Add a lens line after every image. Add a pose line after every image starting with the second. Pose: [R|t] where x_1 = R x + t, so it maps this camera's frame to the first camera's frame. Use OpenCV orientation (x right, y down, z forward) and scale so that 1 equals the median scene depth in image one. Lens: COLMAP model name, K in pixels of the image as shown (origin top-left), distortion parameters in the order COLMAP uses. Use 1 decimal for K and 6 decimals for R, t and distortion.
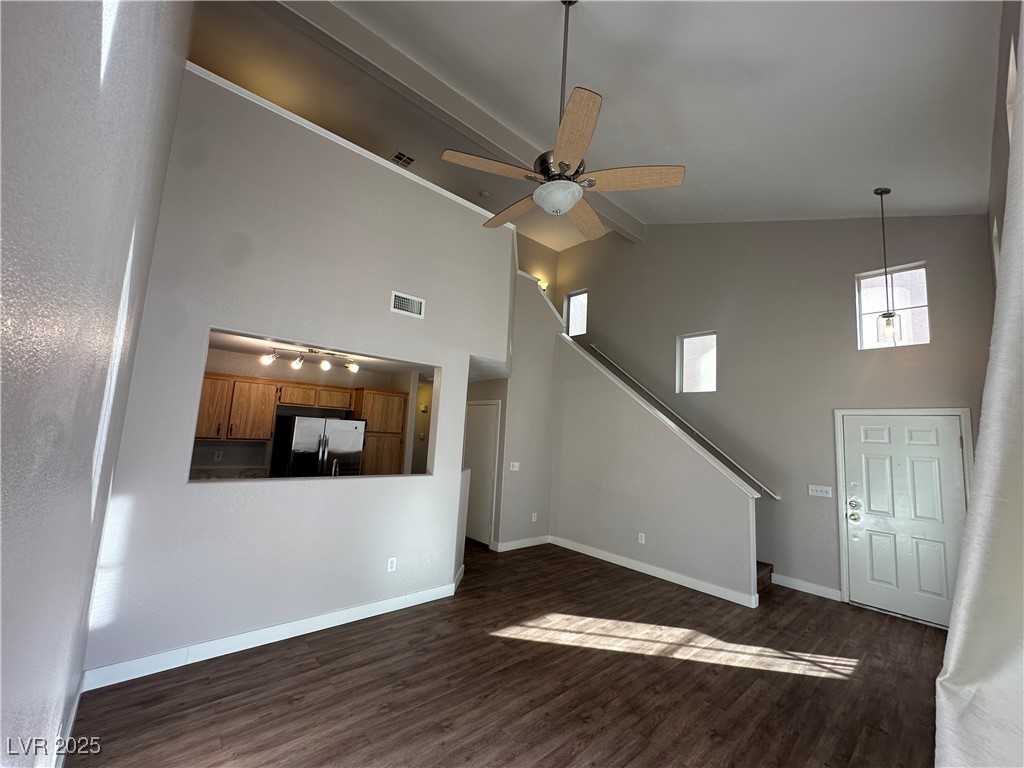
lens RADIAL K [[408.5, 0, 511.6], [0, 408.5, 384.8], [0, 0, 1]] dist [0.000514, -0.000042]
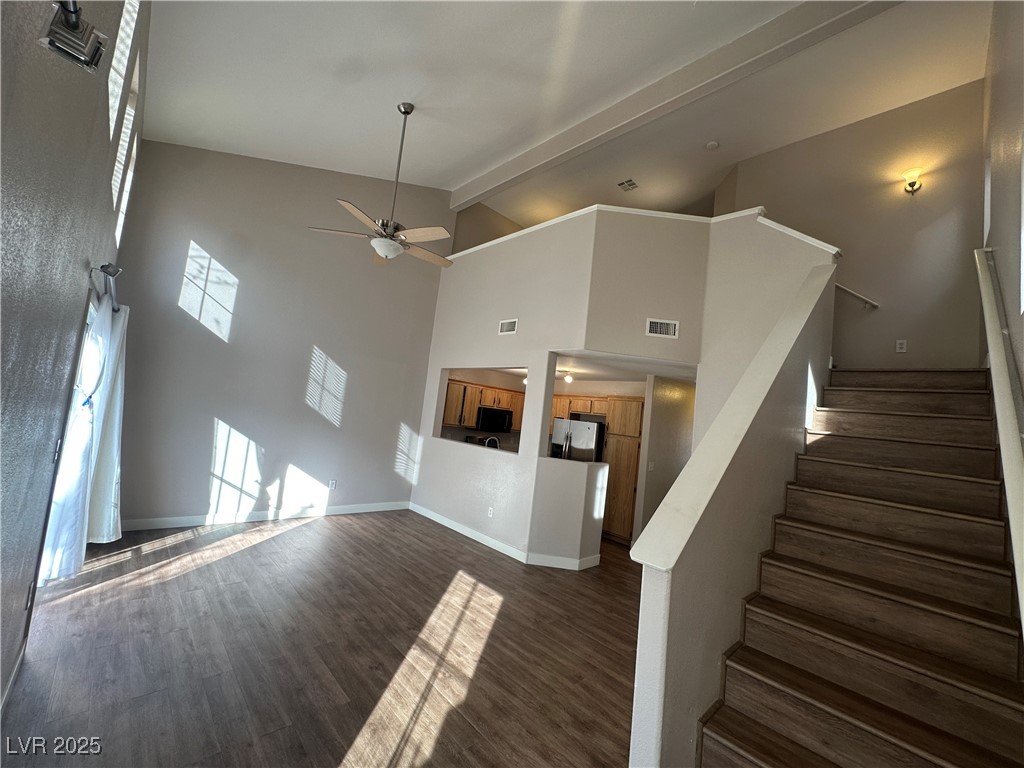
lens RADIAL K [[408.5, 0, 511.3], [0, 408.5, 384.9], [0, 0, 1]] dist [0.000514, -0.000042]
pose [[0.045415, -0.132359, -0.990161, 1.280396], [0.003552, 0.991199, -0.132335, 0.214525], [0.998962, 0.002493, 0.045485, 1.118813]]
